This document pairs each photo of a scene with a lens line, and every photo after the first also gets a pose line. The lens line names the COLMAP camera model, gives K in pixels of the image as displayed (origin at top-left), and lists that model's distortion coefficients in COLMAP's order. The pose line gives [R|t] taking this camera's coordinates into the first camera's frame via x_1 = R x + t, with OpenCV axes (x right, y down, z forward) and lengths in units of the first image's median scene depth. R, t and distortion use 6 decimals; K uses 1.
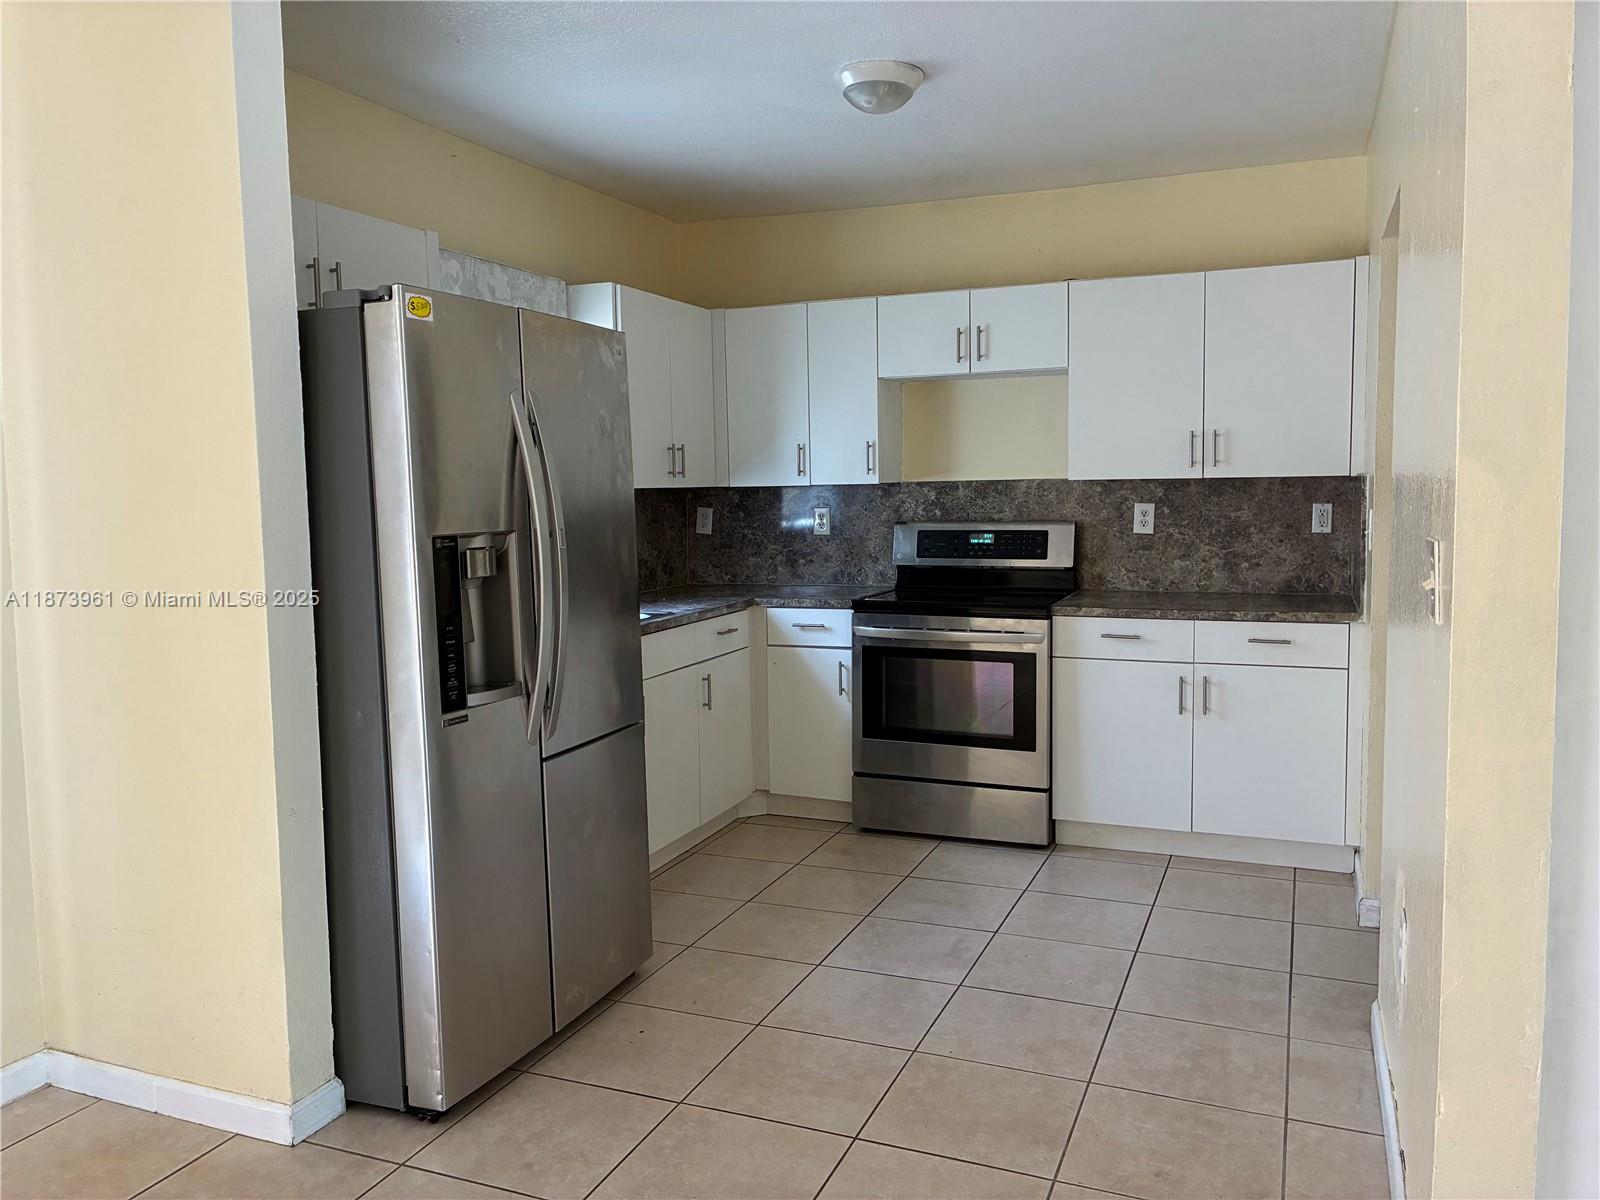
lens RADIAL K [[1210.9, 0, 800.8], [0, 1210.9, 604.2], [0, 0, 1]] dist [0.051981, -0.072304]
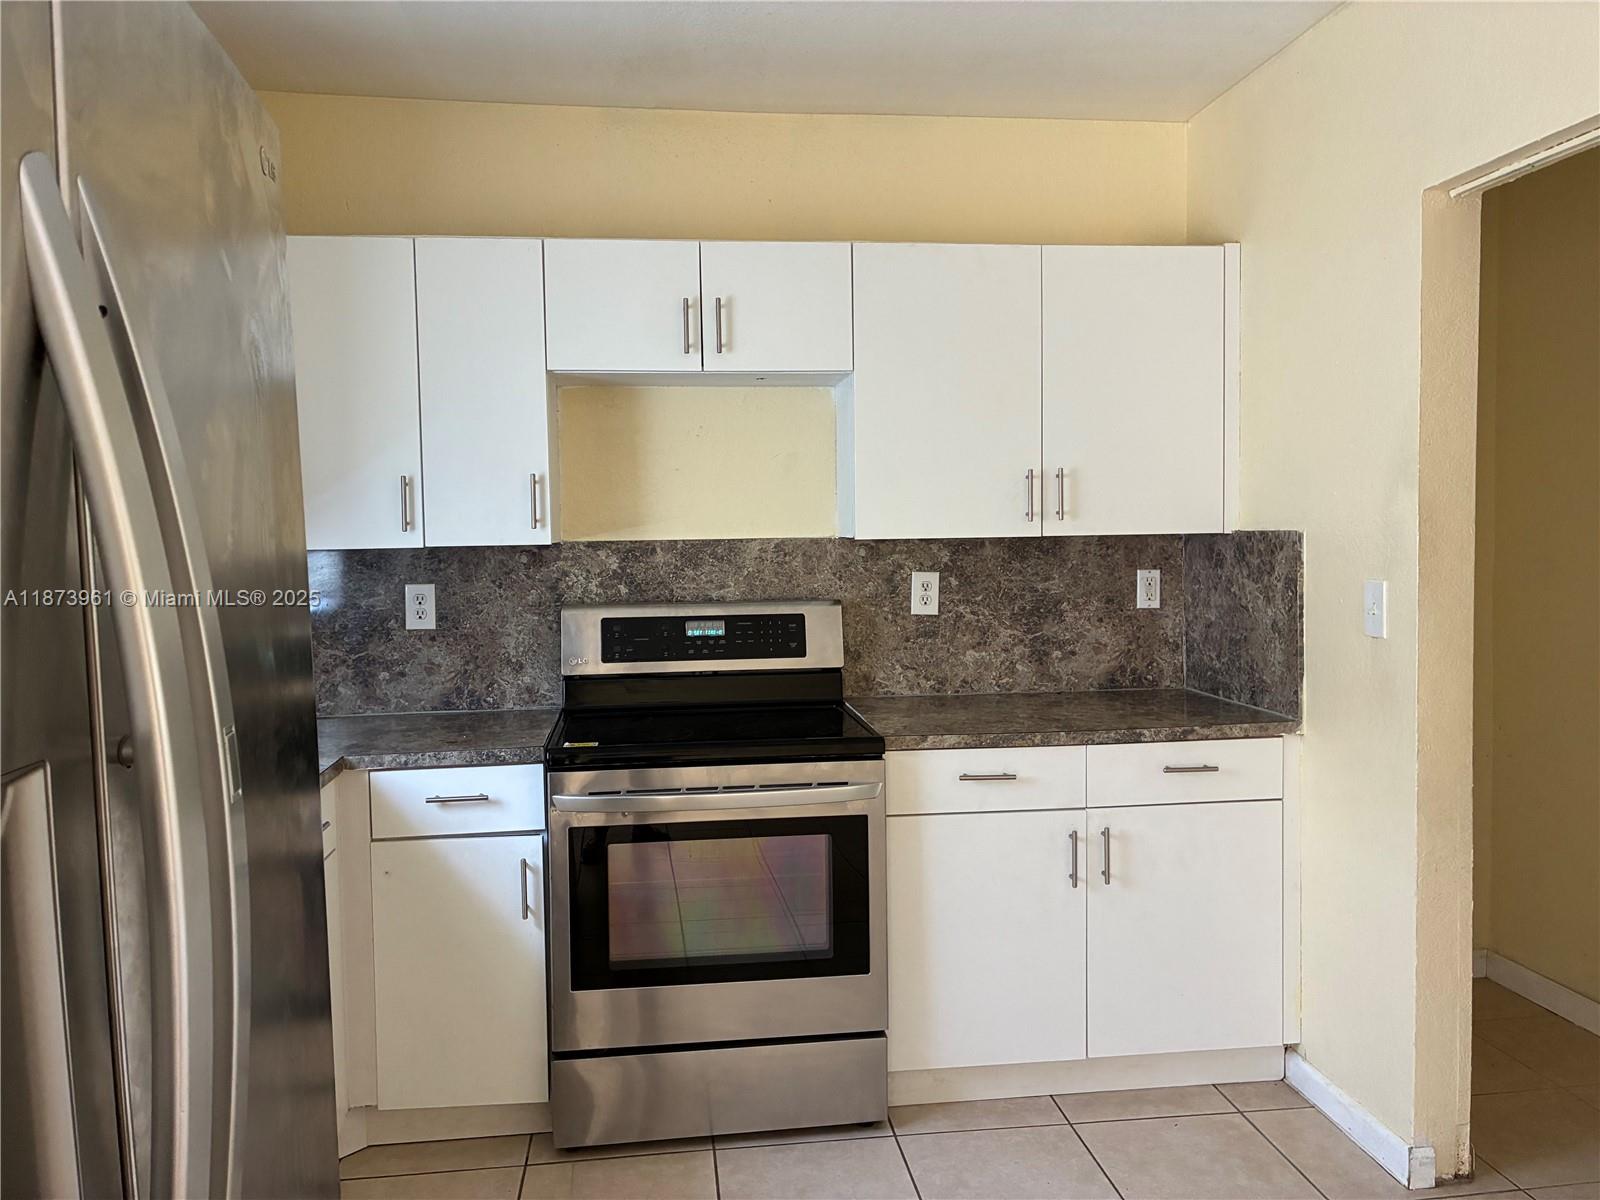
lens RADIAL K [[1210.9, 0, 802.0], [0, 1210.9, 588.7], [0, 0, 1]] dist [0.051981, -0.072304]
pose [[0.871120, -0.020803, 0.490629, -0.129430], [0.051687, 0.997437, -0.049479, -0.043233], [-0.488342, 0.068462, 0.869963, 0.433594]]
